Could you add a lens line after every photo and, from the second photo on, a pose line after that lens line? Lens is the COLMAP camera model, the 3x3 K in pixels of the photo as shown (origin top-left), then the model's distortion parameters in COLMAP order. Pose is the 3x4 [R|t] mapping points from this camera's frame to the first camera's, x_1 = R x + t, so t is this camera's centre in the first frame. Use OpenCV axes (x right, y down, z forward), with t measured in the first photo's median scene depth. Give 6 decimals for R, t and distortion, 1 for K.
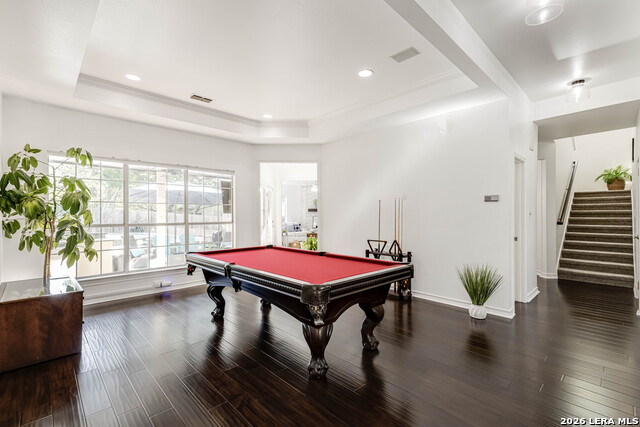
lens RADIAL K [[285.1, 0, 322.1], [0, 285.1, 213.3], [0, 0, 1]] dist [0.017735, -0.000472]
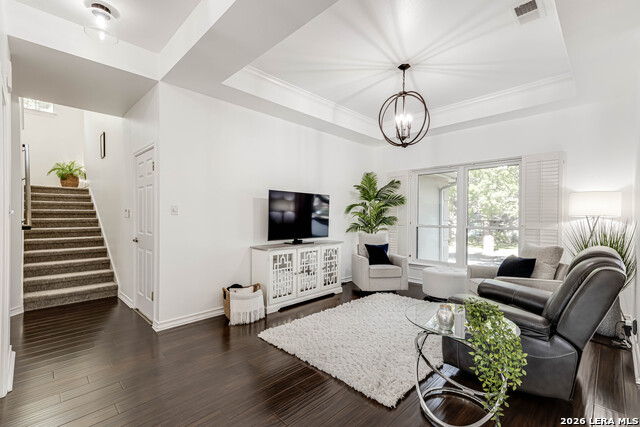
lens RADIAL K [[285.1, 0, 315.2], [0, 285.1, 213.5], [0, 0, 1]] dist [0.017735, -0.000472]
pose [[-0.007986, -0.002225, 0.999966, 0.109489], [-0.003060, 0.999993, 0.002201, -0.002911], [-0.999963, -0.003042, -0.007993, 0.254994]]
